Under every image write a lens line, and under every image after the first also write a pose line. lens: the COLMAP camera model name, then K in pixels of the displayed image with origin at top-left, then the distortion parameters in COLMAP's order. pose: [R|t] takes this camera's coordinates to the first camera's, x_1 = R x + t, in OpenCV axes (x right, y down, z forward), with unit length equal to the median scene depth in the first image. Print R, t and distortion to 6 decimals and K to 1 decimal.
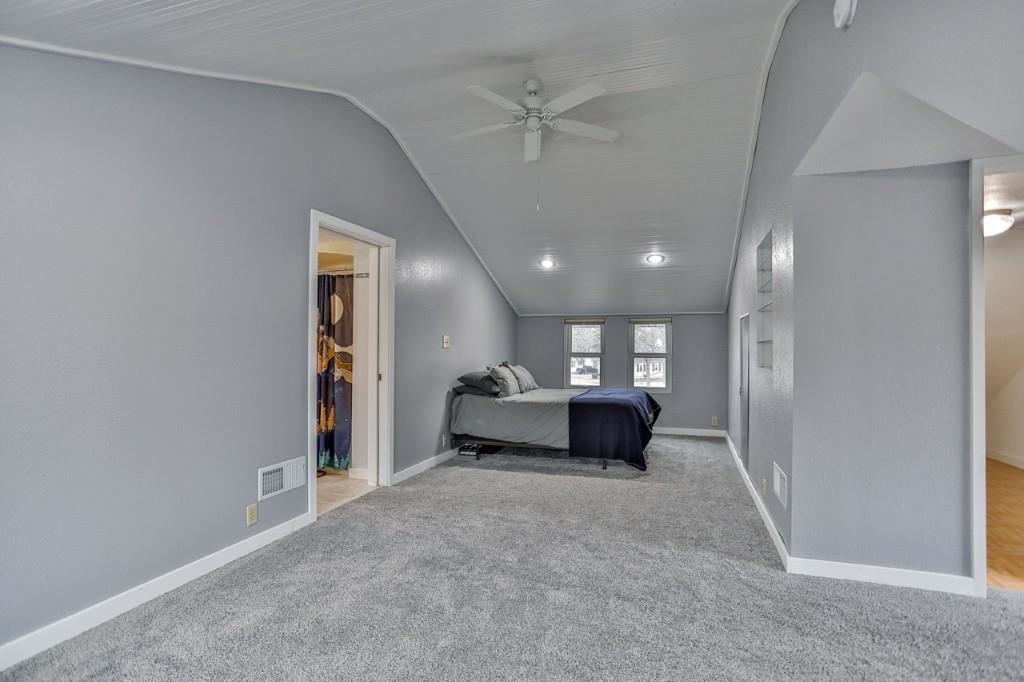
lens RADIAL K [[511.8, 0, 519.8], [0, 511.8, 330.7], [0, 0, 1]] dist [-0.021603, 0.014674]
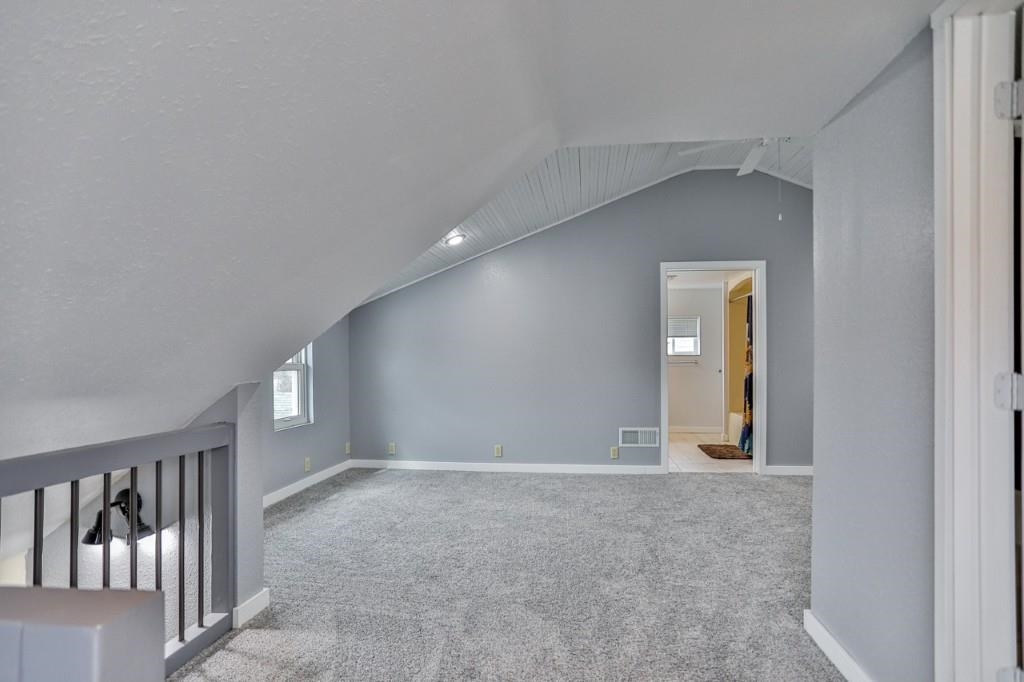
lens RADIAL K [[511.8, 0, 519.8], [0, 511.8, 330.7], [0, 0, 1]] dist [-0.021603, 0.014674]
pose [[0.211189, -0.051691, -0.976077, 0.981583], [0.036488, 0.998322, -0.044974, 0.012287], [0.976764, -0.026117, 0.212721, 0.285856]]
